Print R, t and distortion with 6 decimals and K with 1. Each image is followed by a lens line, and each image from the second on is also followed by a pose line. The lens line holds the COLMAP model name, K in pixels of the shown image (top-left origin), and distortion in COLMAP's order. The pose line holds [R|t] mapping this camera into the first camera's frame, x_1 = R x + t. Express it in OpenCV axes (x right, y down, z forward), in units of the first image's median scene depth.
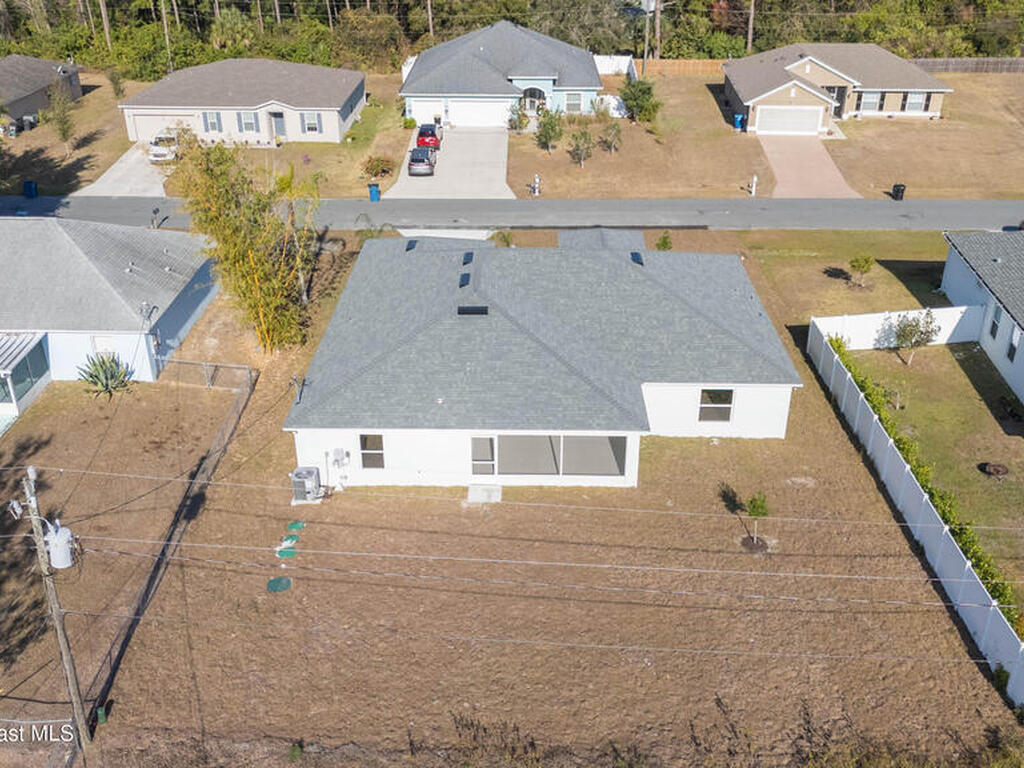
lens RADIAL K [[1000.9, 0, 512.6], [0, 1000.9, 380.5], [0, 0, 1]] dist [0.117279, -0.216305]
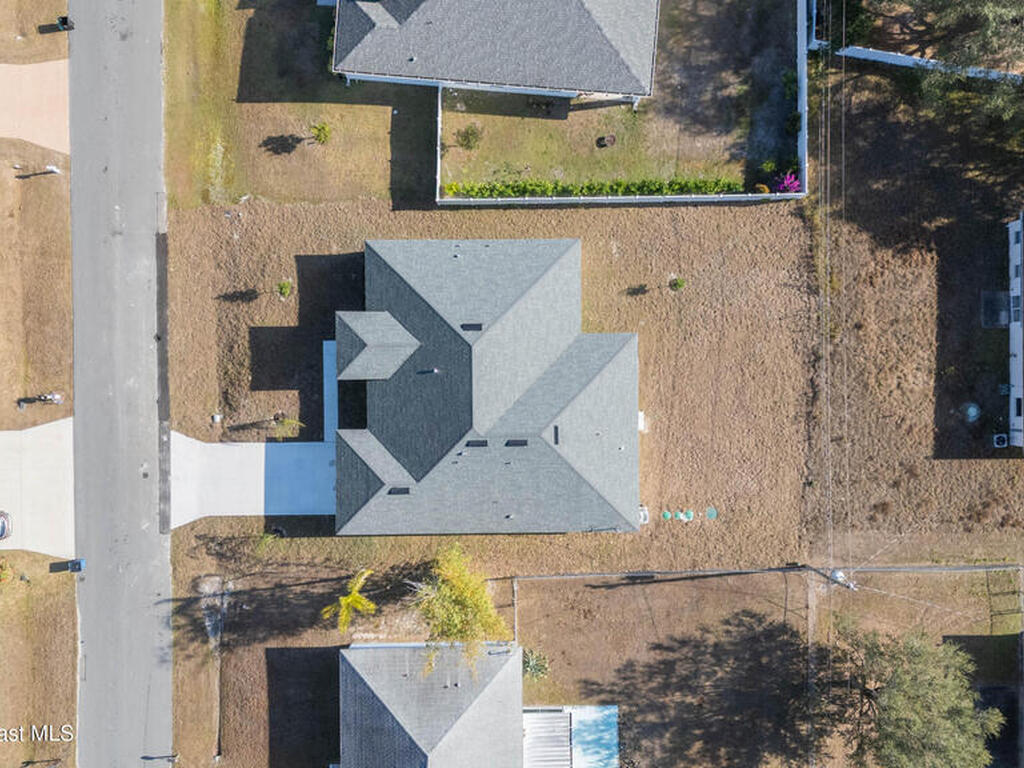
lens RADIAL K [[1000.9, 0, 512.6], [0, 1000.9, 380.5], [0, 0, 1]] dist [0.117279, -0.216305]
pose [[-0.028477, -0.999574, -0.006329, 0.039018], [0.453737, -0.018568, 0.890942, -0.974808], [-0.890680, 0.022500, 0.454073, 0.211042]]
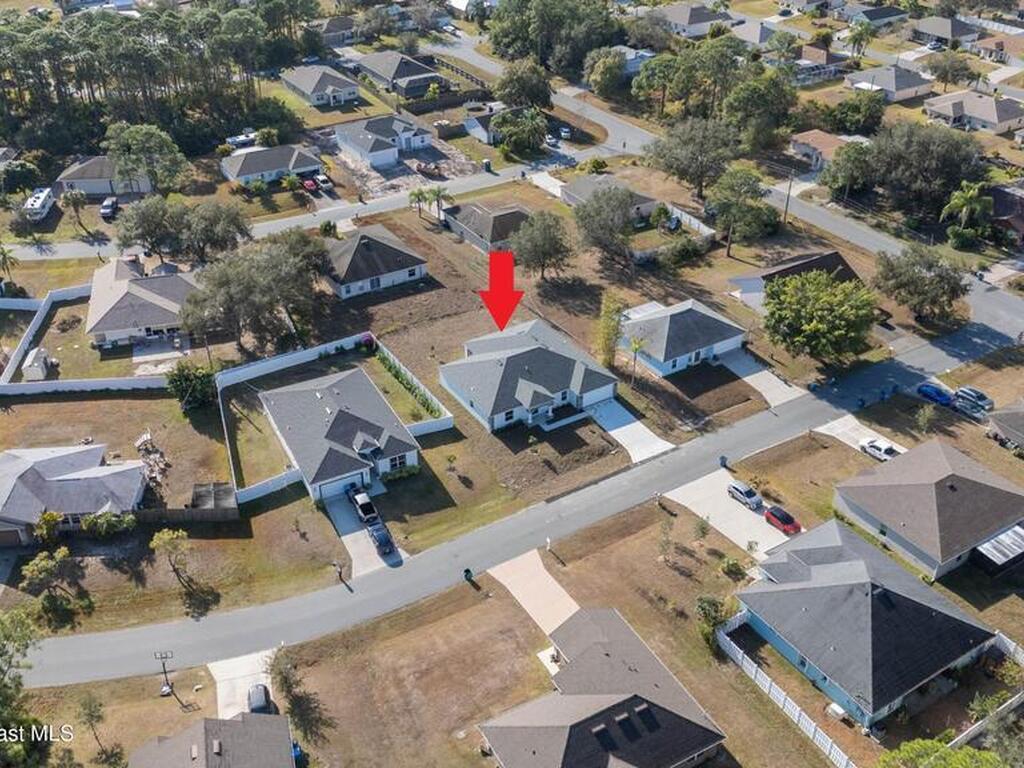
lens RADIAL K [[1000.9, 0, 512.6], [0, 1000.9, 380.5], [0, 0, 1]] dist [0.117279, -0.216305]
pose [[-0.834314, 0.299847, -0.462614, 1.060046], [-0.252746, 0.537719, 0.804349, -1.787726], [0.489938, 0.788004, -0.372842, 1.544018]]
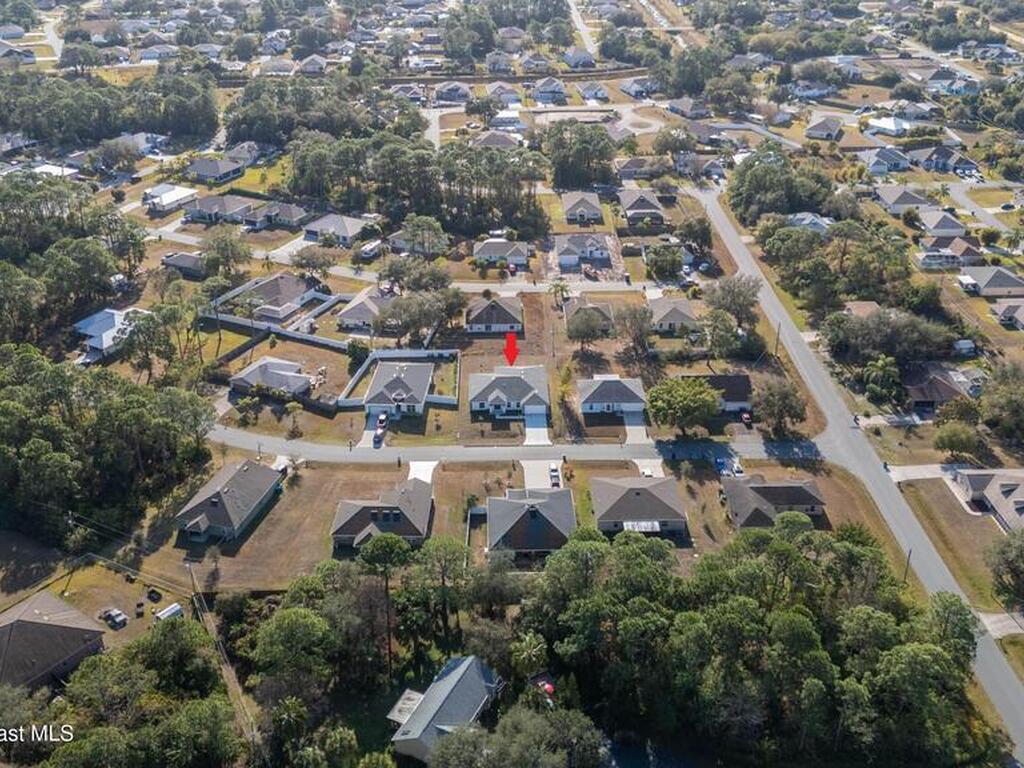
lens RADIAL K [[1000.9, 0, 512.6], [0, 1000.9, 380.5], [0, 0, 1]] dist [0.117279, -0.216305]
pose [[-0.999058, 0.022400, -0.037158, 0.154628], [-0.018241, 0.560210, 0.828150, -3.303473], [0.039366, 0.828048, -0.559274, 2.889878]]
